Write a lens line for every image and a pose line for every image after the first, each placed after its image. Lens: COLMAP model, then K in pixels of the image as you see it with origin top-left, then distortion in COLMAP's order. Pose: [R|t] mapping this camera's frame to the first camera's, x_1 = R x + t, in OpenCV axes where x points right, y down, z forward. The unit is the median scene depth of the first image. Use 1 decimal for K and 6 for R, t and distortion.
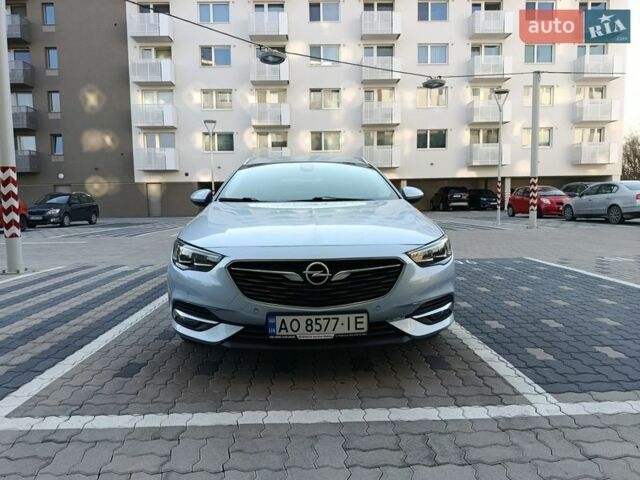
lens RADIAL K [[444.7, 0, 315.9], [0, 444.7, 242.2], [0, 0, 1]] dist [0.028315, -0.045580]
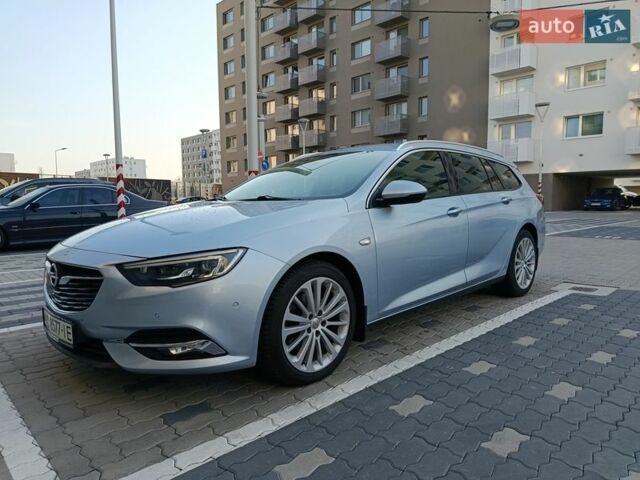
lens RADIAL K [[444.7, 0, 320.0], [0, 444.7, 239.6], [0, 0, 1]] dist [0.028315, -0.045580]
pose [[0.676948, 0.071265, -0.732573, 0.086592], [-0.064466, 0.997217, 0.037438, -0.006482], [0.733203, 0.021882, 0.679658, 0.056674]]
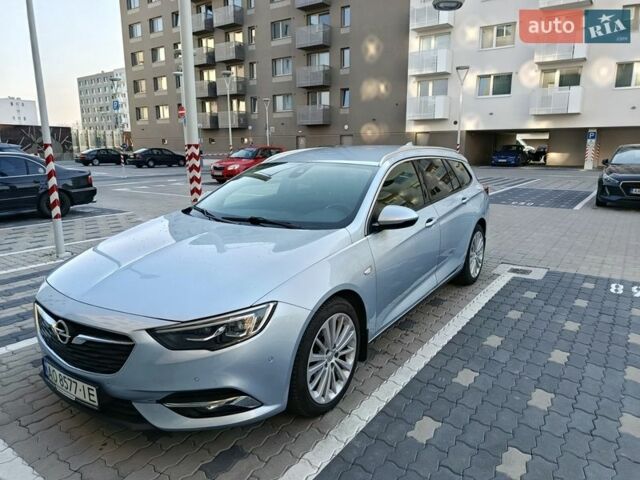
lens RADIAL K [[444.7, 0, 319.0], [0, 444.7, 238.1], [0, 0, 1]] dist [0.028315, -0.045580]
pose [[0.799008, 0.130759, -0.586931, 0.073688], [-0.060504, 0.988600, 0.137878, -0.022139], [0.598268, -0.074653, 0.797811, 0.043658]]
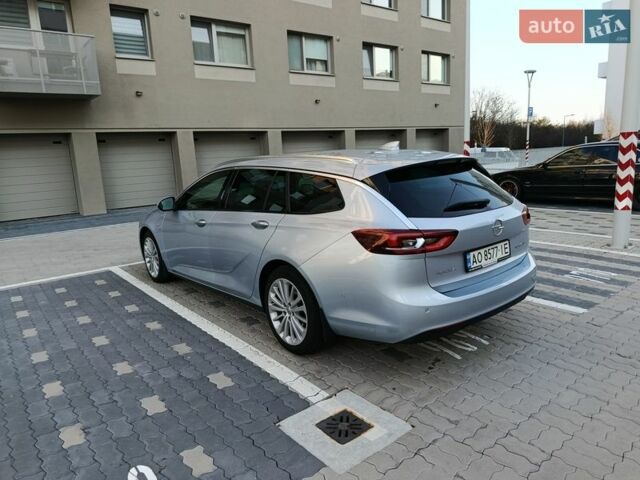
lens RADIAL K [[444.7, 0, 316.7], [0, 444.7, 241.3], [0, 0, 1]] dist [0.028315, -0.045580]
pose [[-0.798369, 0.169978, -0.577680, 0.080017], [0.006668, 0.961769, 0.273779, -0.044309], [0.602131, 0.214725, -0.768981, 0.289557]]
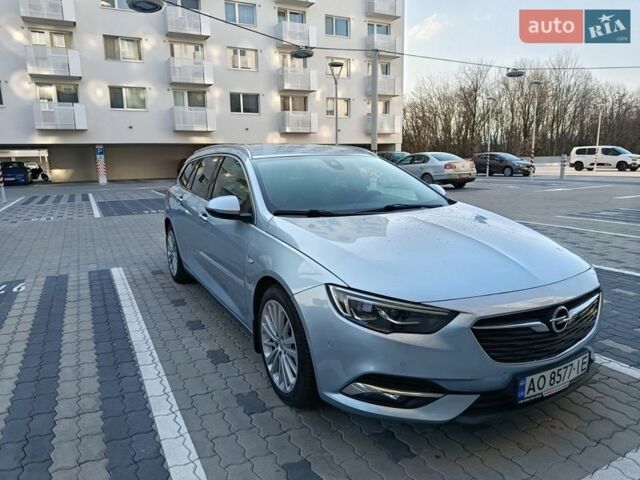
lens RADIAL K [[444.7, 0, 315.8], [0, 444.7, 242.4], [0, 0, 1]] dist [0.028315, -0.045580]
pose [[0.894215, -0.082963, 0.439882, -0.059847], [0.044933, 0.994348, 0.096193, -0.013883], [-0.445377, -0.066252, 0.892889, 0.033399]]
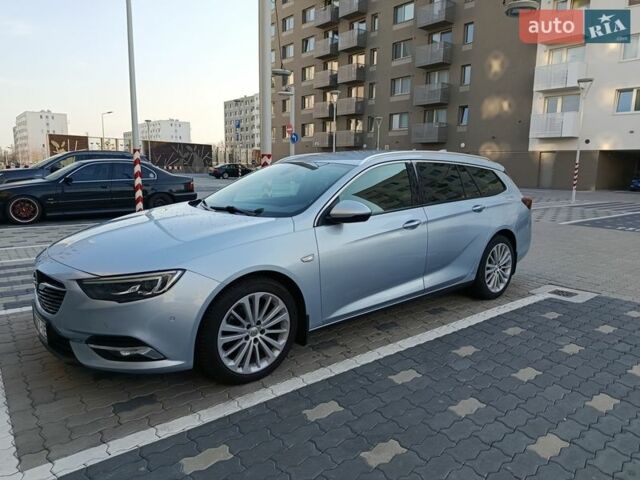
lens RADIAL K [[444.7, 0, 318.5], [0, 444.7, 239.4], [0, 0, 1]] dist [0.028315, -0.045580]
pose [[0.603639, 0.153034, -0.782433, 0.105009], [-0.095712, 0.988217, 0.119441, -0.019231], [0.791492, 0.002789, 0.611173, 0.065270]]
